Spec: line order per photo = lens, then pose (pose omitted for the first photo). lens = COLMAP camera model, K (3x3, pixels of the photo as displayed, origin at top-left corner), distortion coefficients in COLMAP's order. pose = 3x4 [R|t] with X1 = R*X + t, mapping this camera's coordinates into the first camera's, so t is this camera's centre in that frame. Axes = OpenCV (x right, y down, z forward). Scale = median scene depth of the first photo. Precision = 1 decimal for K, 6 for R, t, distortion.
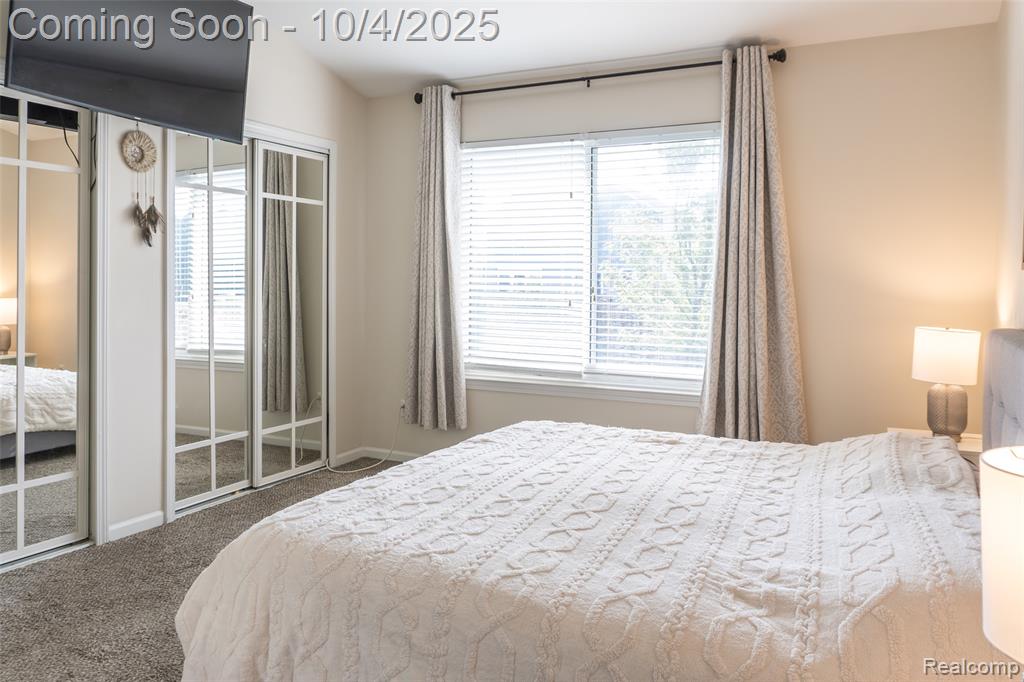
lens RADIAL K [[743.7, 0, 519.4], [0, 743.7, 289.5], [0, 0, 1]] dist [-0.016601, -0.003633]
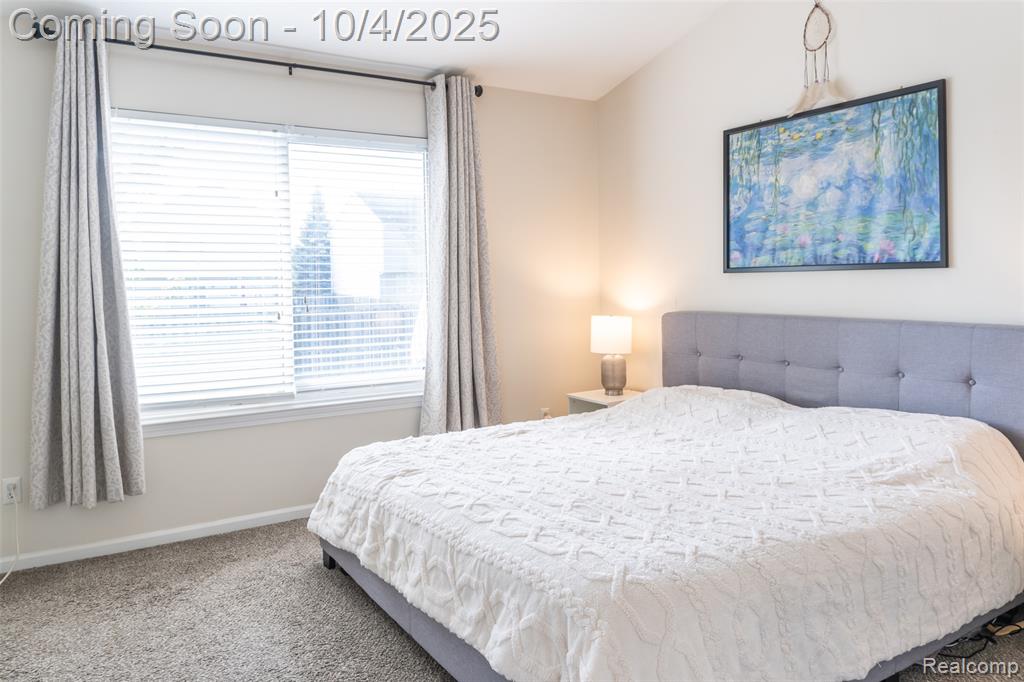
lens RADIAL K [[743.7, 0, 519.4], [0, 743.7, 289.5], [0, 0, 1]] dist [-0.016601, -0.003633]
pose [[0.522839, -0.028747, 0.851946, -0.568990], [0.029986, 0.999433, 0.015321, -0.019407], [-0.851904, 0.017536, 0.523405, 0.317992]]
